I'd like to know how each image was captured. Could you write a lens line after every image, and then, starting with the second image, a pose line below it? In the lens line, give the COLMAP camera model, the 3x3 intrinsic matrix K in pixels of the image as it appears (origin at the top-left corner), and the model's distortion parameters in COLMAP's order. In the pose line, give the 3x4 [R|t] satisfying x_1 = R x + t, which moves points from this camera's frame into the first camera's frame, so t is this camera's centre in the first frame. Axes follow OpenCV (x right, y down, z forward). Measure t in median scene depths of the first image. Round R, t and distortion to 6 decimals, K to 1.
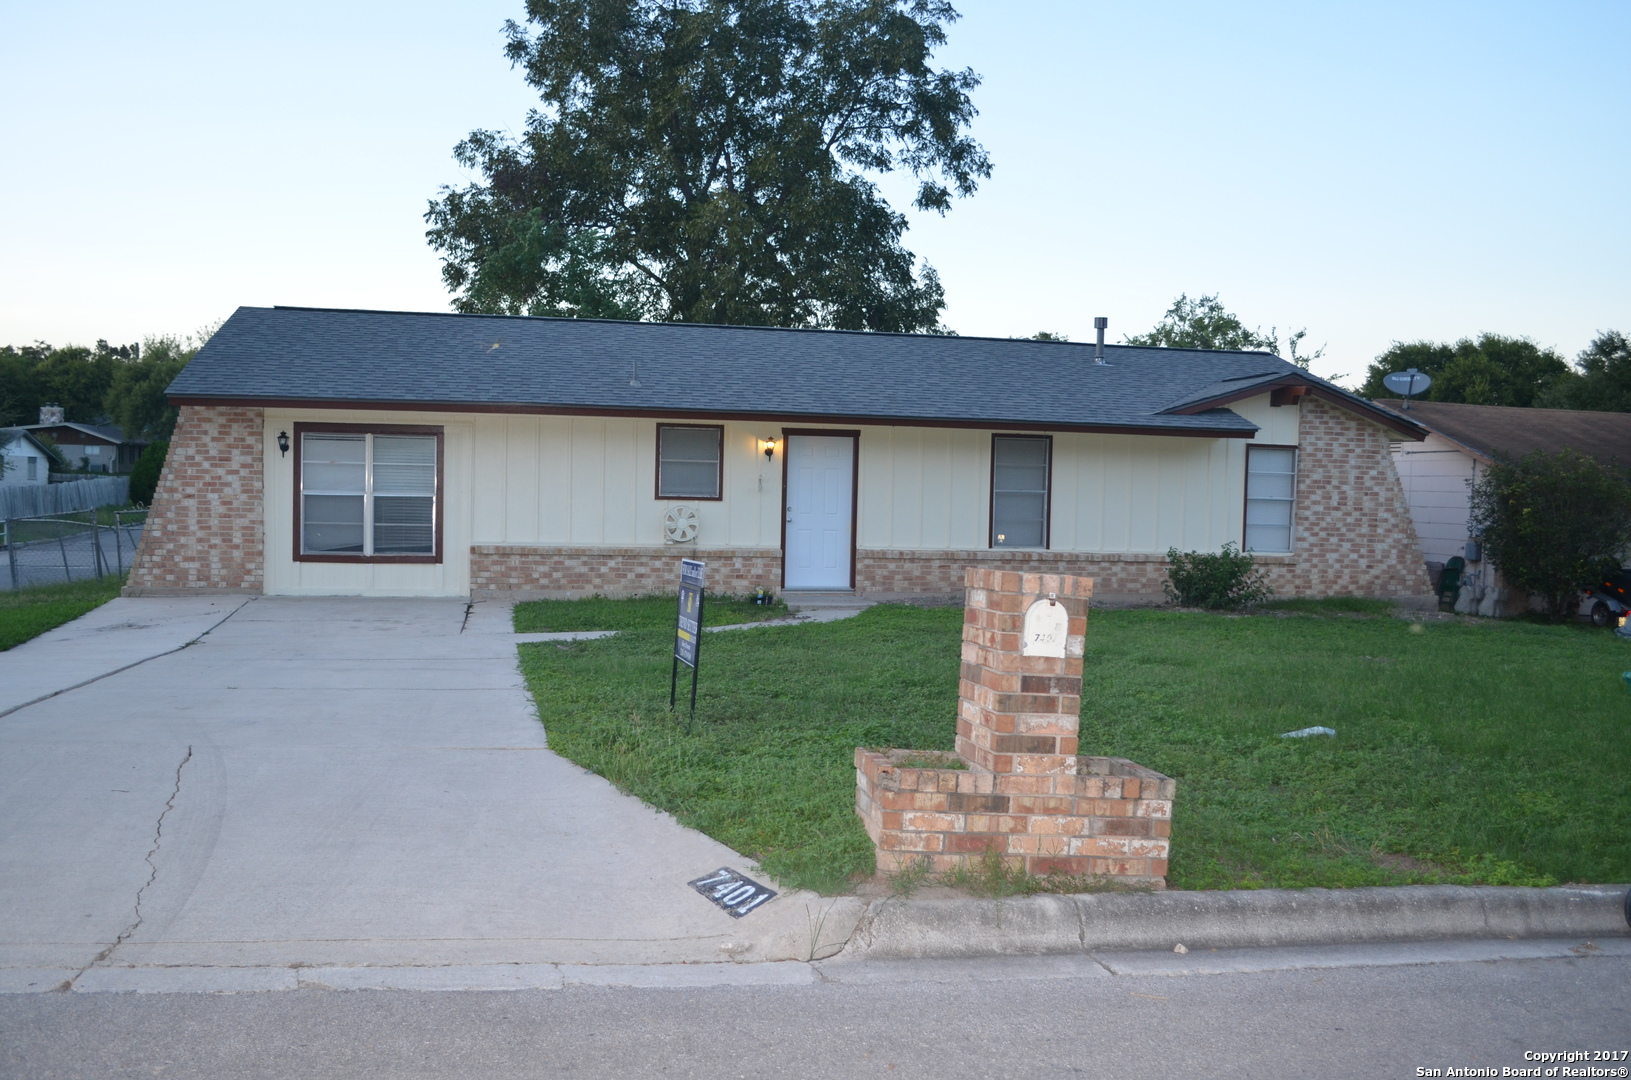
lens RADIAL K [[1437.4, 0, 815.6], [0, 1437.4, 567.1], [0, 0, 1]] dist [-0.077724, -0.000184]
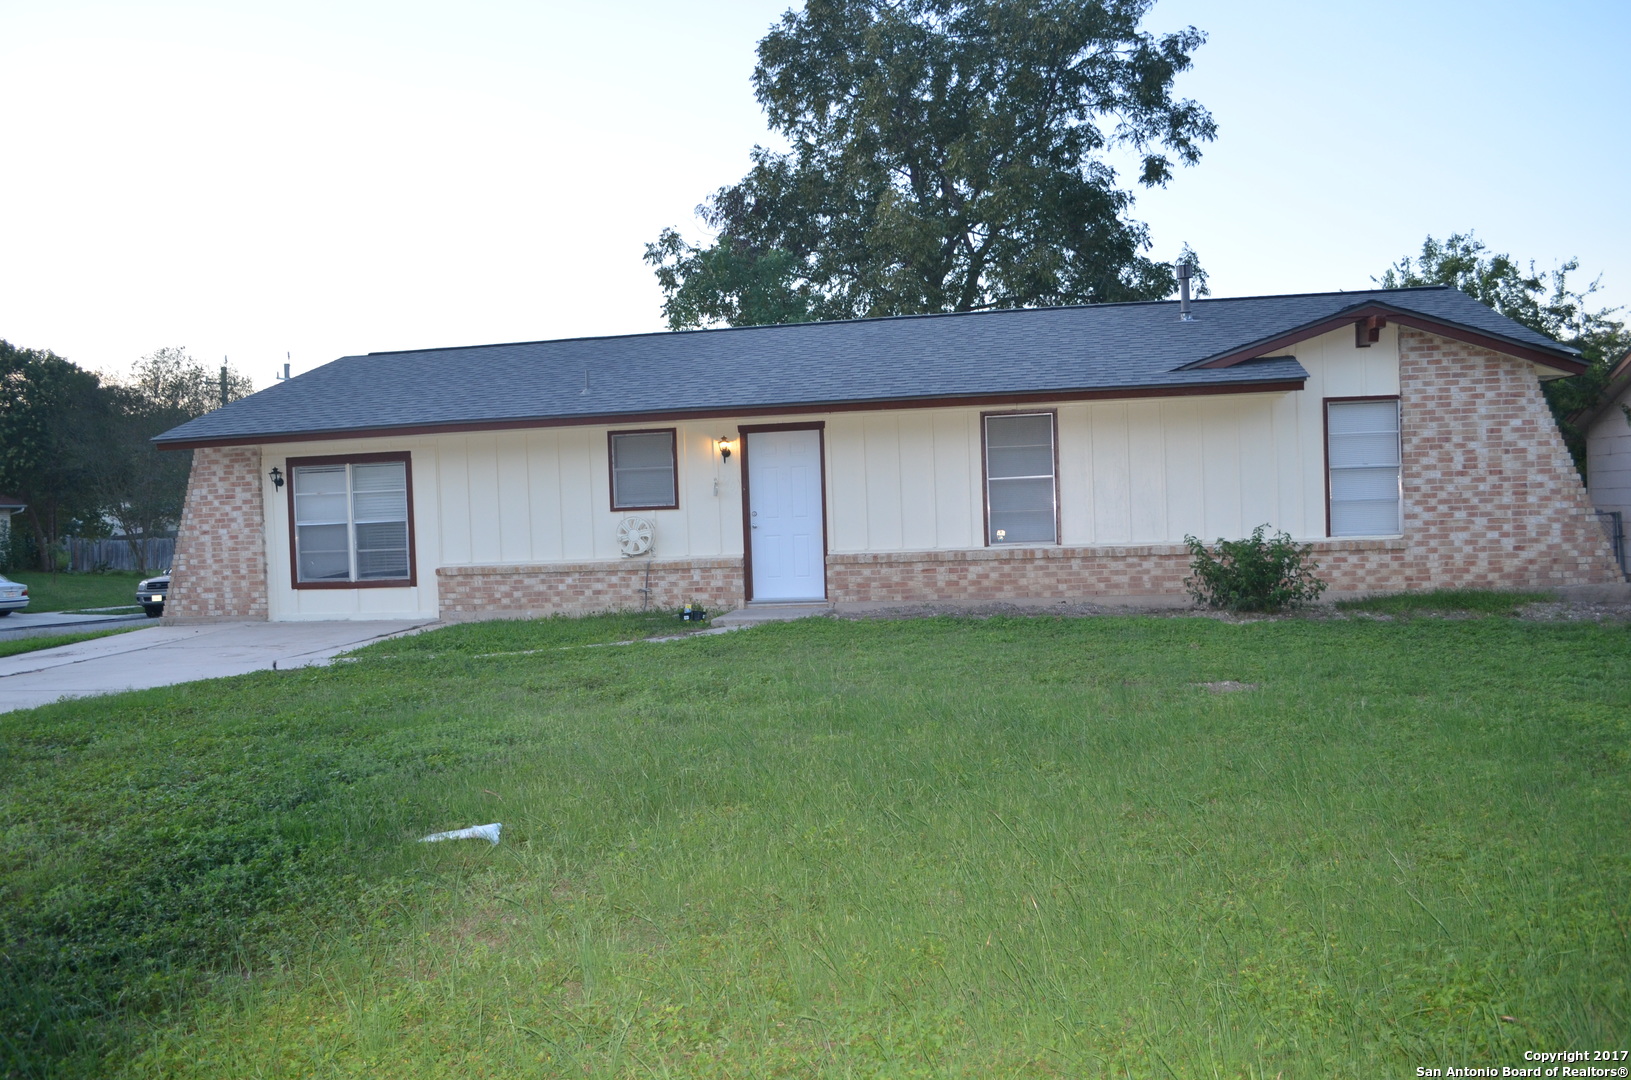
lens RADIAL K [[1281.7, 0, 819.7], [0, 1281.7, 562.2], [0, 0, 1]] dist [-0.087901, 0.010249]
pose [[0.916855, -0.040044, -0.397207, 0.344173], [0.035683, 0.999194, -0.018368, 0.006806], [0.397623, 0.002667, 0.917545, 0.274099]]
